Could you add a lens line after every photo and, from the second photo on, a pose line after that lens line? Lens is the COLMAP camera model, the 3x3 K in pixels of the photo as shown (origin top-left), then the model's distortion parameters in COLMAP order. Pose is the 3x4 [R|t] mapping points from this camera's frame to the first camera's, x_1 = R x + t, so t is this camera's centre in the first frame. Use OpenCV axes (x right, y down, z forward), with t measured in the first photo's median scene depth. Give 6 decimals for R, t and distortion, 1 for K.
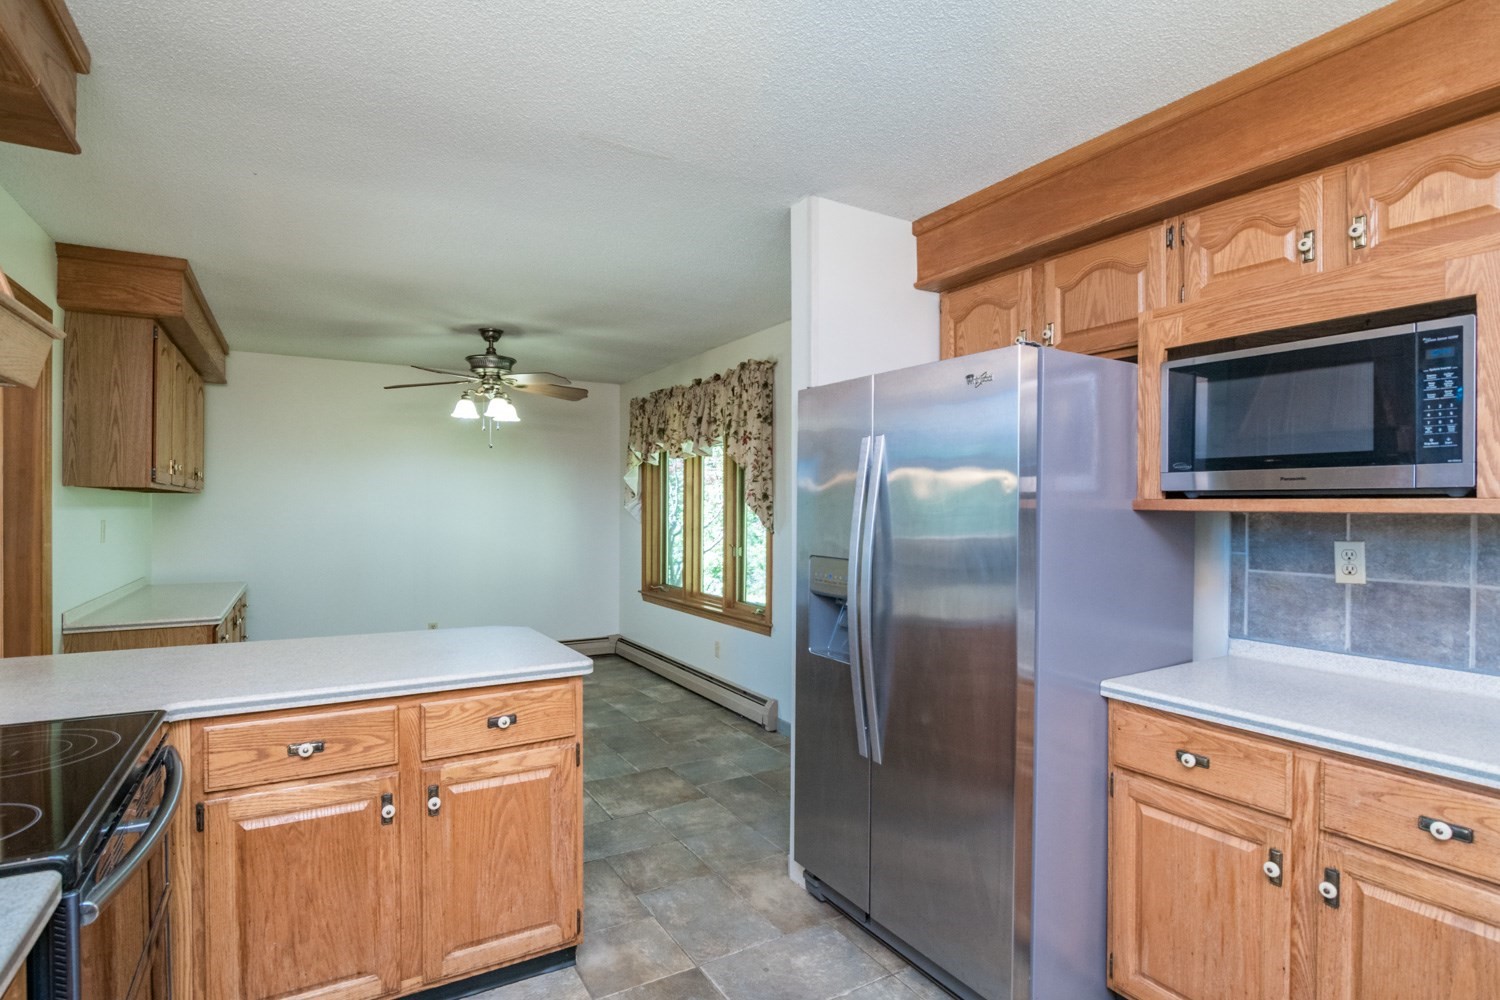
lens RADIAL K [[736.8, 0, 741.2], [0, 736.8, 505.6], [0, 0, 1]] dist [-0.016385, -0.000637]
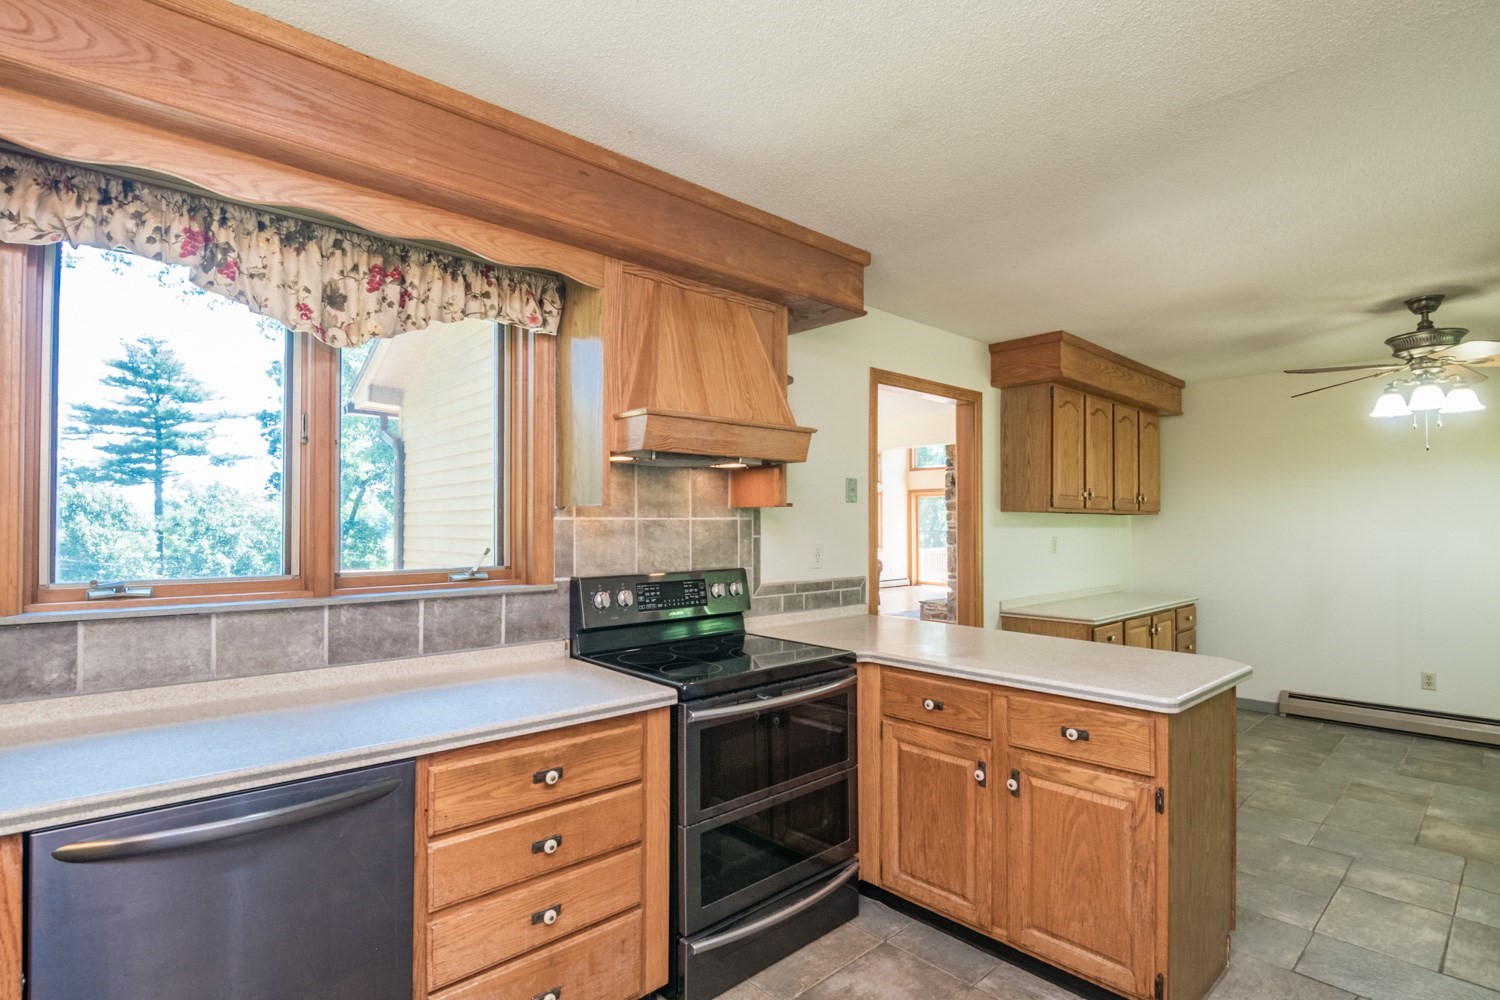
lens RADIAL K [[736.8, 0, 741.2], [0, 736.8, 505.6], [0, 0, 1]] dist [-0.016385, -0.000637]
pose [[0.203309, -0.027851, -0.978718, 0.586051], [0.001197, 0.999602, -0.028197, 0.000881], [0.979114, 0.004561, 0.203261, 0.322862]]
